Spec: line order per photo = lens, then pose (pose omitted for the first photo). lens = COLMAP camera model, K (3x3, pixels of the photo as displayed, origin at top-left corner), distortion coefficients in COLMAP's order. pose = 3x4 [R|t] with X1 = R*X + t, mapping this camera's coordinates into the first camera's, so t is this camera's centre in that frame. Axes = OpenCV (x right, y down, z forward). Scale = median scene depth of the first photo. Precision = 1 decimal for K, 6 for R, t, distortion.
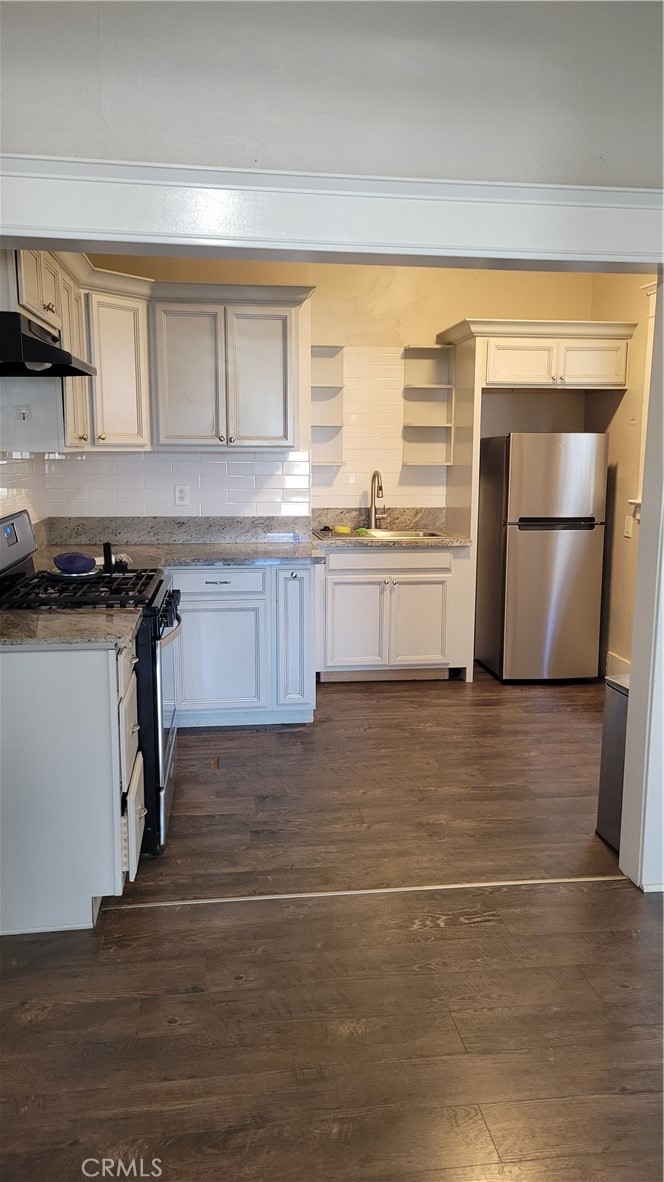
lens RADIAL K [[895.5, 0, 341.2], [0, 895.5, 590.4], [0, 0, 1]] dist [0.063293, -0.048760]
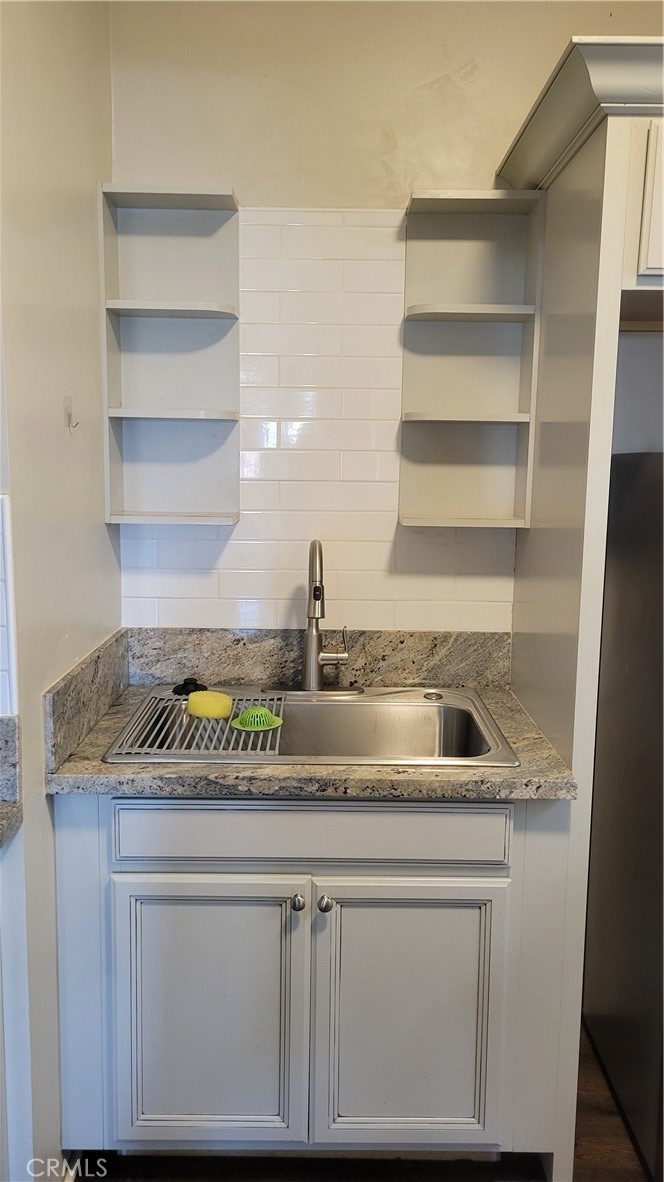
lens RADIAL K [[897.7, 0, 334.4], [0, 897.7, 576.0], [0, 0, 1]] dist [0.042453, -0.002632]
pose [[0.990564, 0.028464, -0.134060, 0.102503], [-0.030963, 0.999383, -0.016594, -0.120135], [0.133505, 0.020588, 0.990834, 0.677328]]
